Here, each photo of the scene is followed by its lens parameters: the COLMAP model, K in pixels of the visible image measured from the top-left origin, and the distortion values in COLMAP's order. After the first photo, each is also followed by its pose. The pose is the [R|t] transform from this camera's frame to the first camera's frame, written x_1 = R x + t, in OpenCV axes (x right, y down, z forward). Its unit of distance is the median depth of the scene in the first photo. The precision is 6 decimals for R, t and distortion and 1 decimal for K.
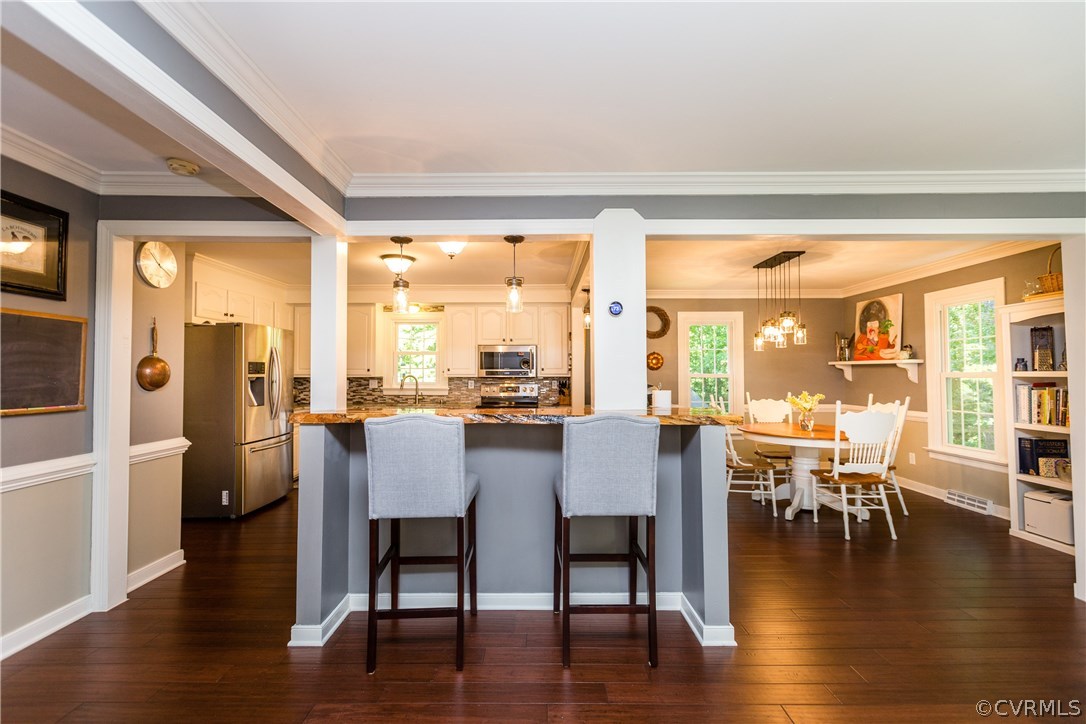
lens RADIAL K [[487.1, 0, 543.1], [0, 487.1, 358.3], [0, 0, 1]] dist [0.007654, -0.003457]
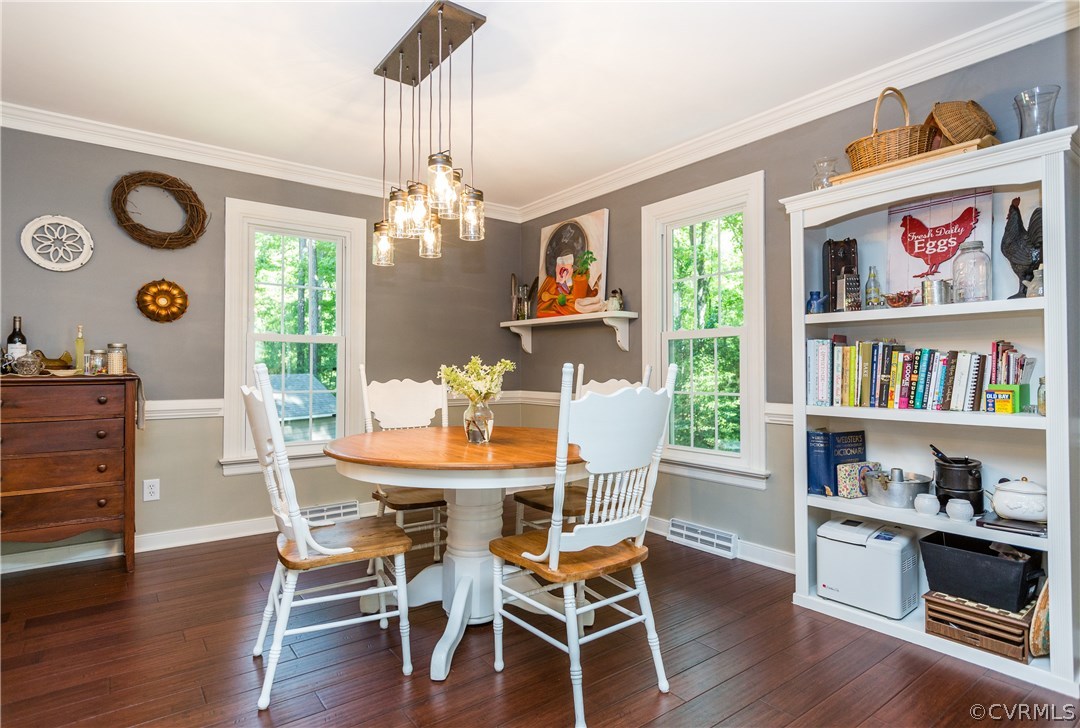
lens RADIAL K [[564.8, 0, 541.2], [0, 564.8, 363.9], [0, 0, 1]] dist [0.000721, -0.000442]
pose [[0.798459, 0.007457, 0.602002, 0.240680], [-0.021055, 0.999657, 0.015544, 0.058605], [-0.601680, -0.025087, 0.798343, 0.486992]]
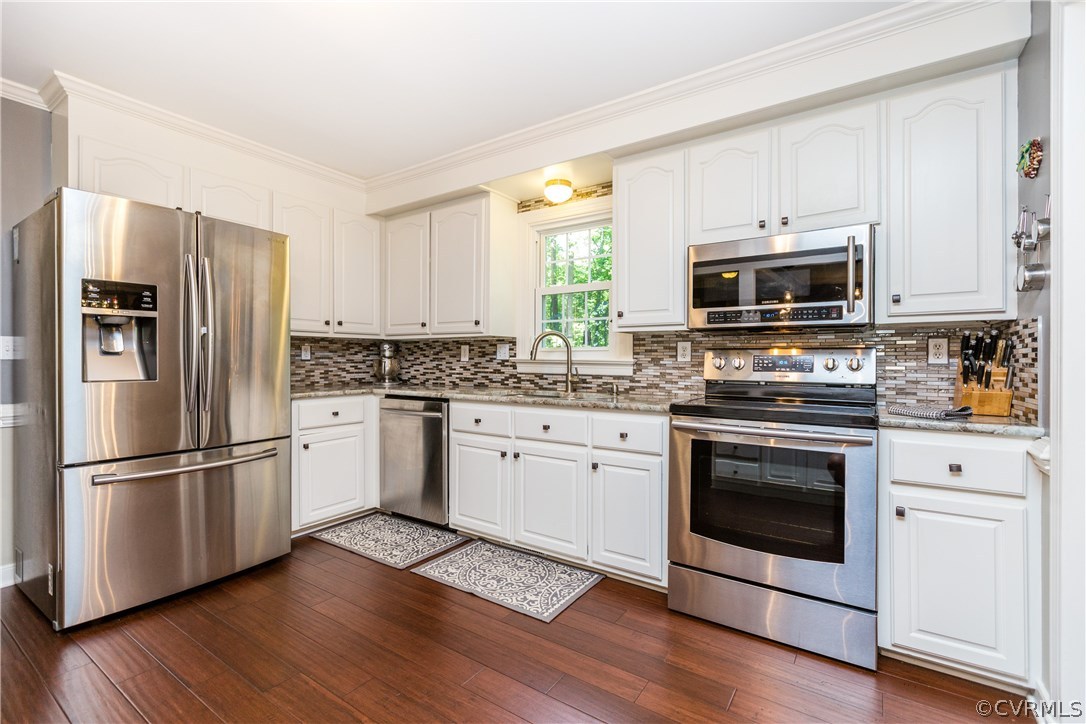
lens RADIAL K [[487.1, 0, 543.9], [0, 487.1, 358.6], [0, 0, 1]] dist [0.007654, -0.003457]
pose [[0.826743, 0.003388, -0.562570, -0.012993], [0.009791, 0.999744, 0.020409, 0.061372], [0.562495, -0.022382, 0.826498, 0.720741]]
